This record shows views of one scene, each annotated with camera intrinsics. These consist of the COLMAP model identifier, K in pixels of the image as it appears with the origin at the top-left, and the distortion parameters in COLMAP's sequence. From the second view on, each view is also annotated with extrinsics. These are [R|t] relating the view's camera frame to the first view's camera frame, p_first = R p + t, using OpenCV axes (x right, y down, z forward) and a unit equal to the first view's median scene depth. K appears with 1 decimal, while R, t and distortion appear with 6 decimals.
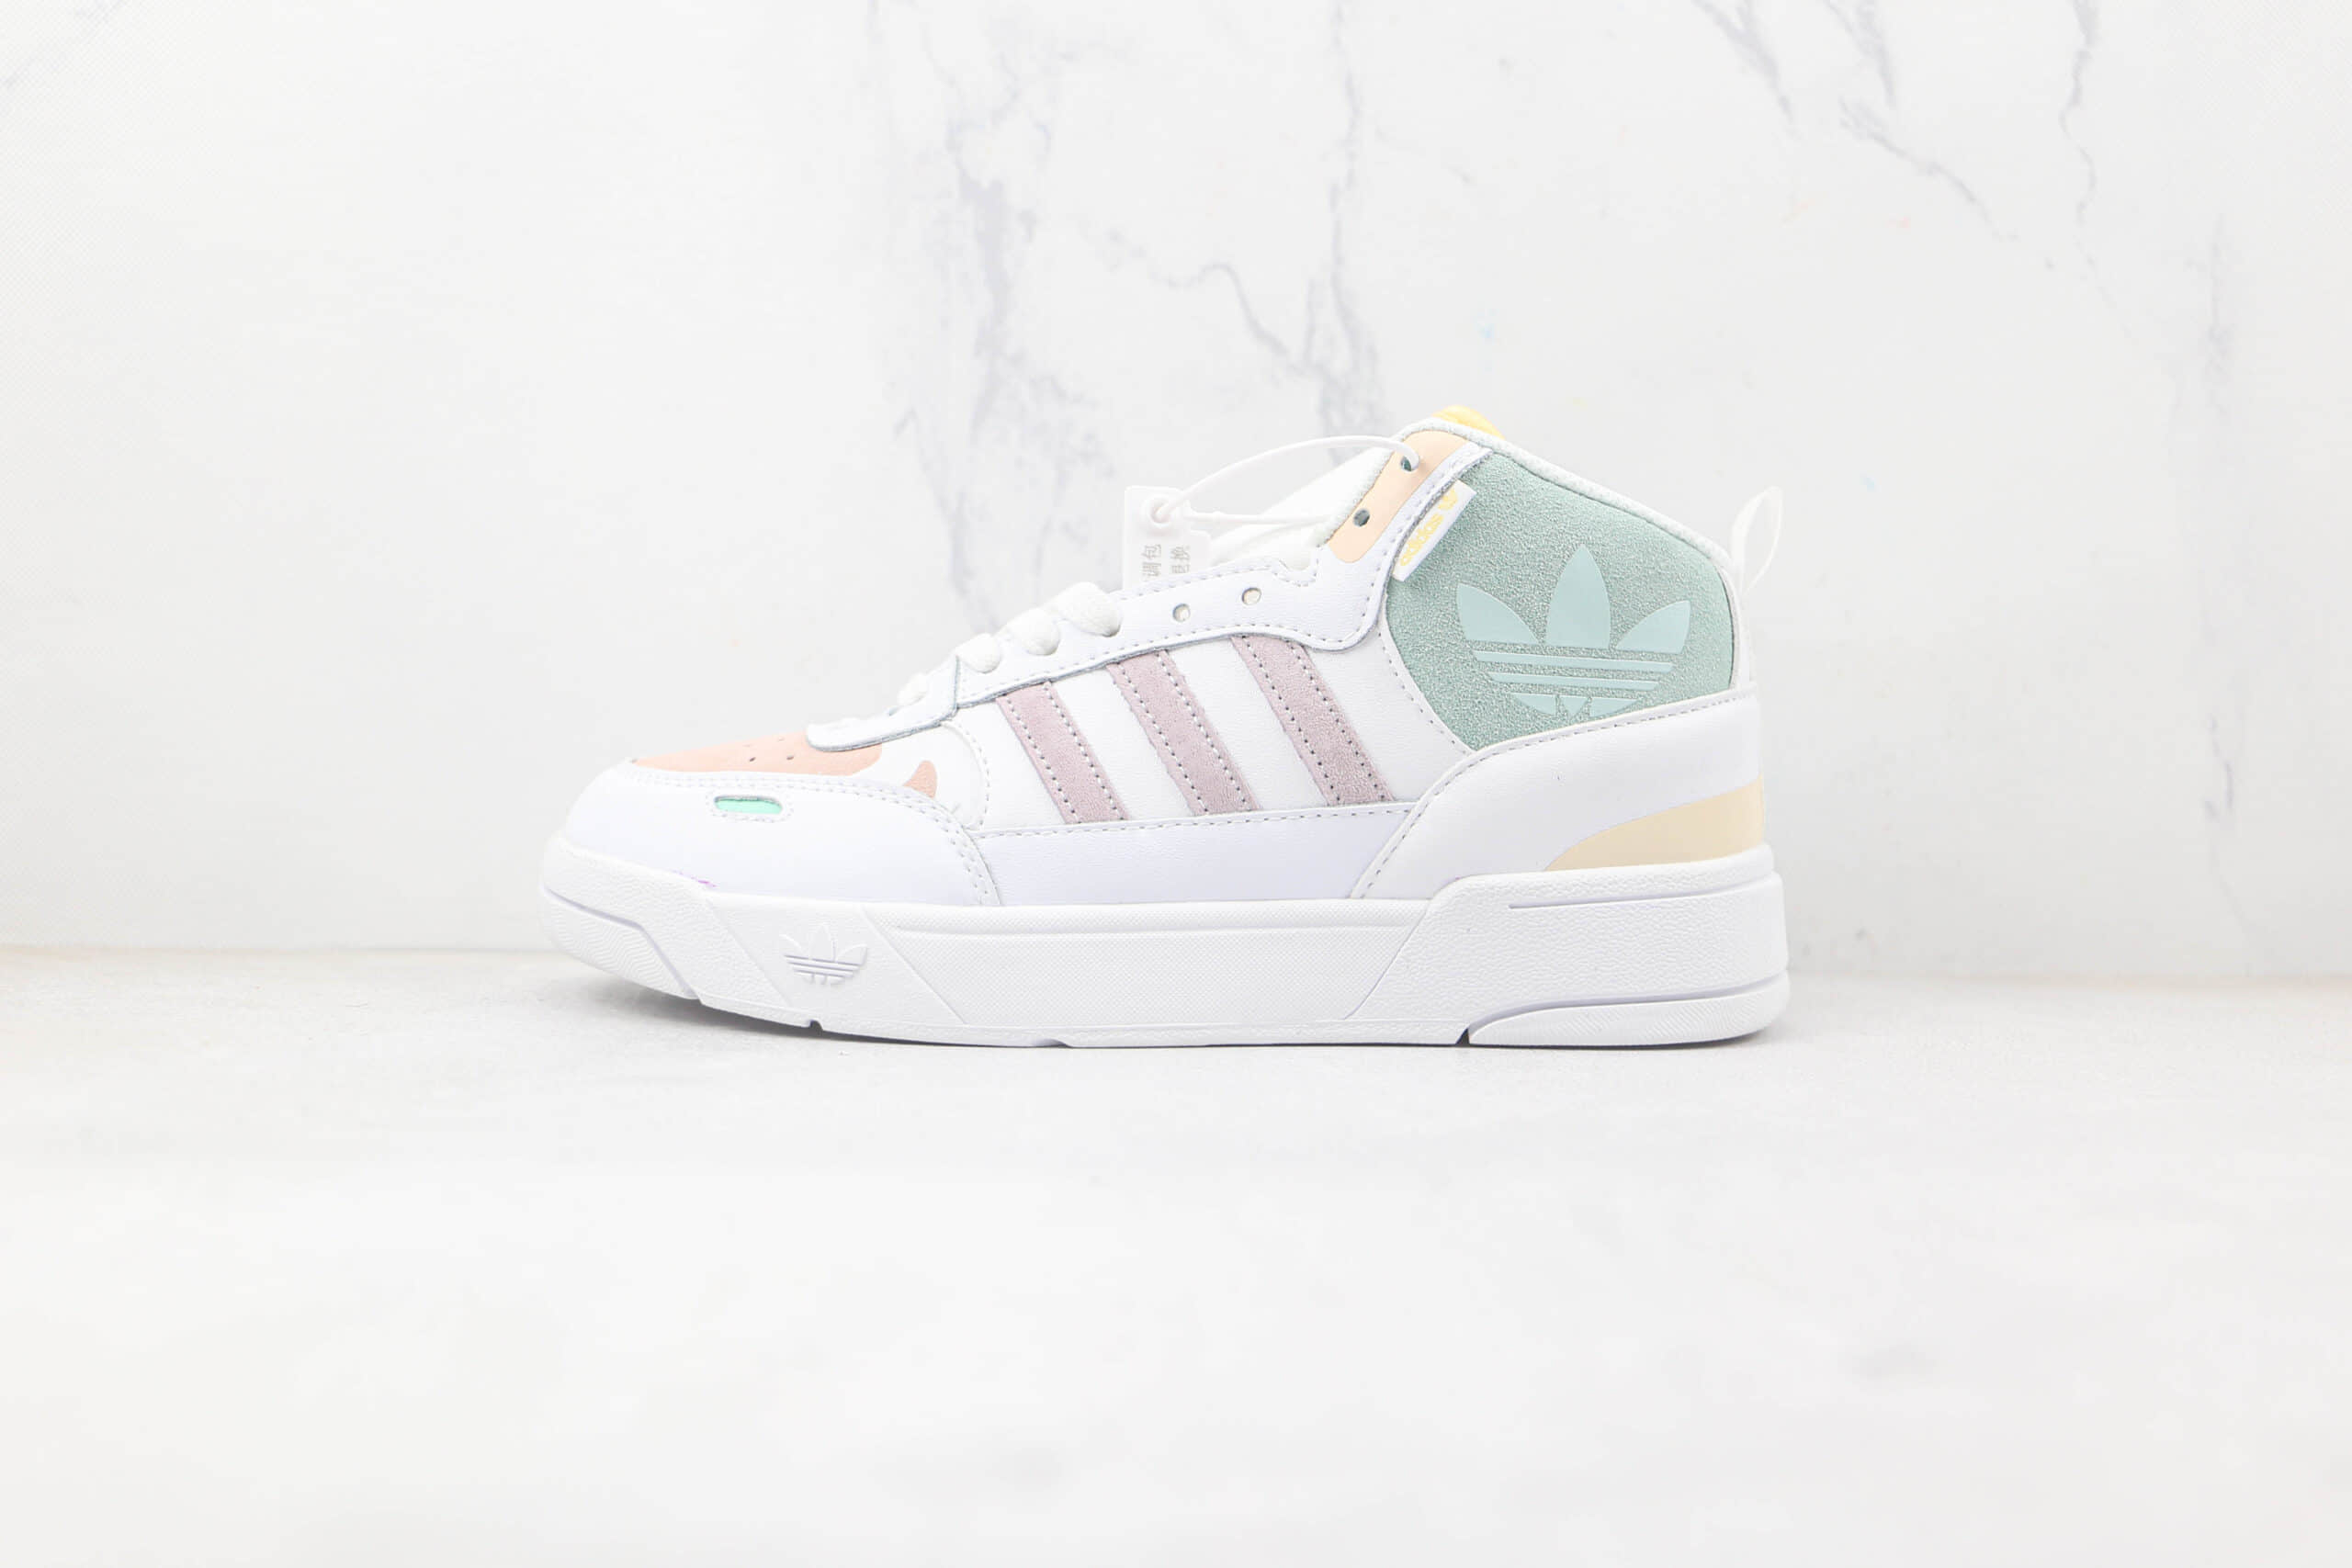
lens RADIAL K [[2291.9, 0, 1176.0], [0, 2291.9, 784.0], [0, 0, 1]] dist [0.086651, -0.004933]
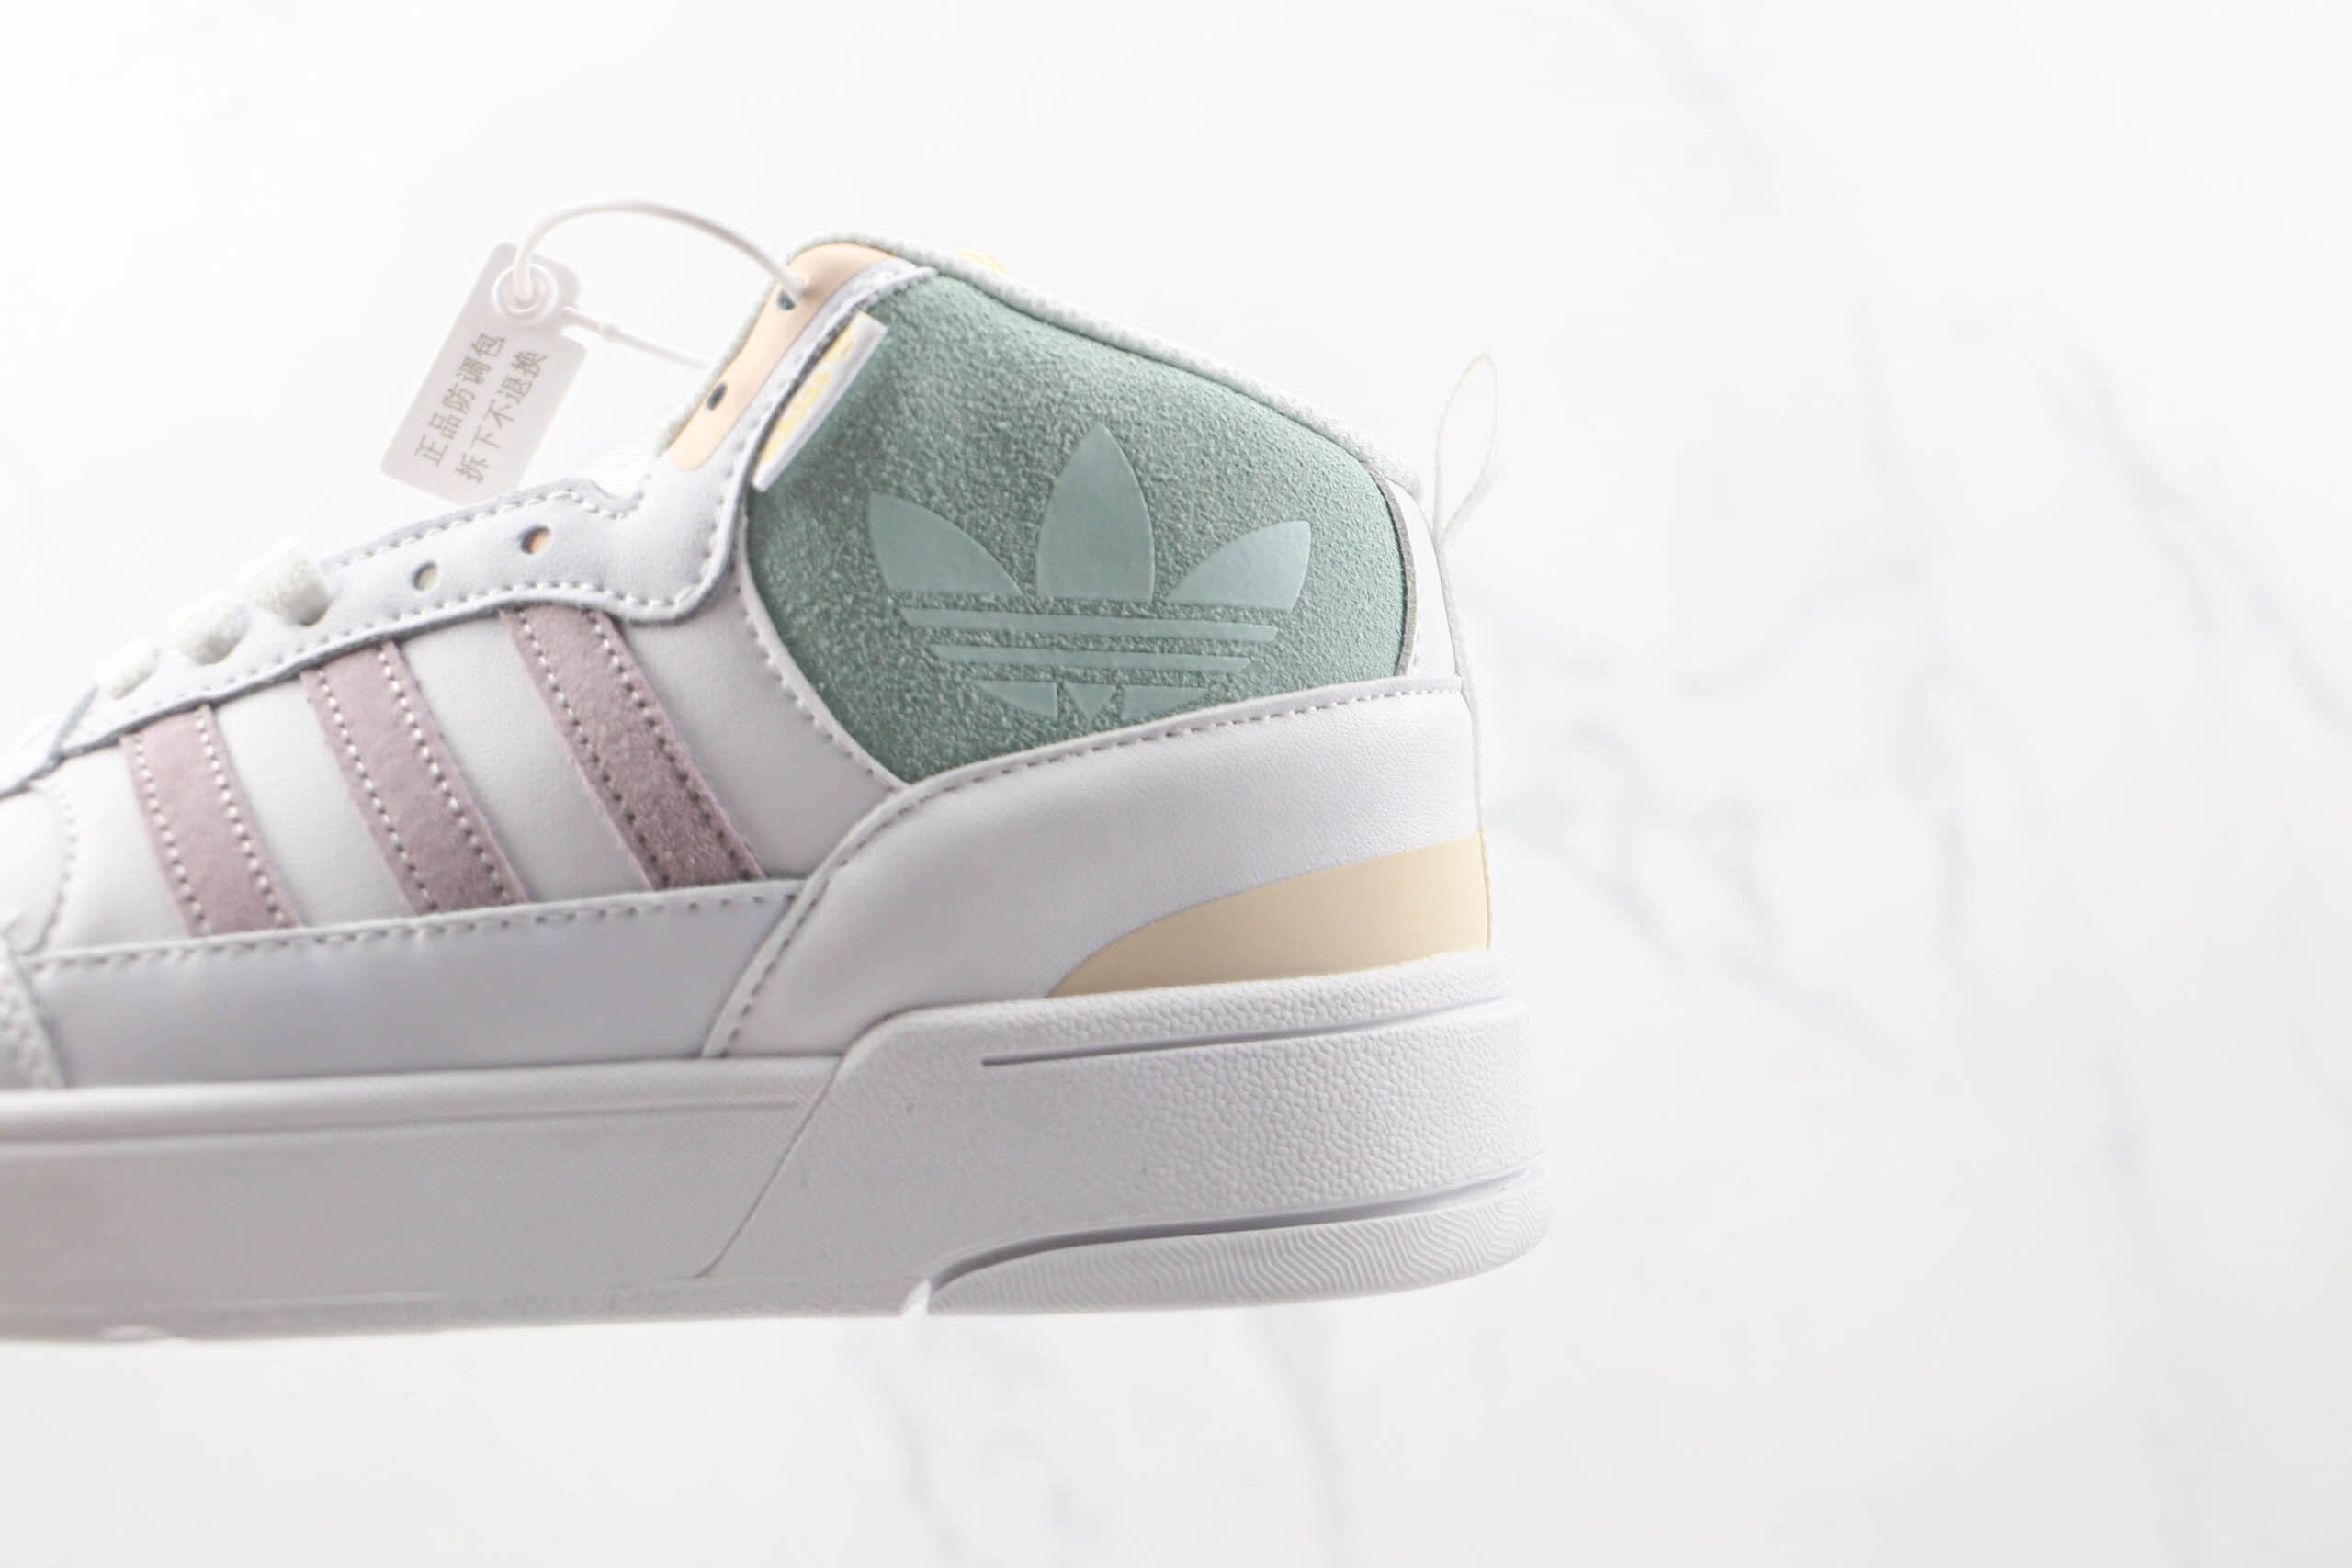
lens RADIAL K [[2291.9, 0, 1176.0], [0, 2291.9, 784.0], [0, 0, 1]] dist [0.086651, -0.004933]
pose [[0.995734, -0.041656, -0.082330, 0.240221], [0.032482, 0.993424, -0.109787, 0.048724], [0.086362, 0.106645, 0.990539, 0.446243]]
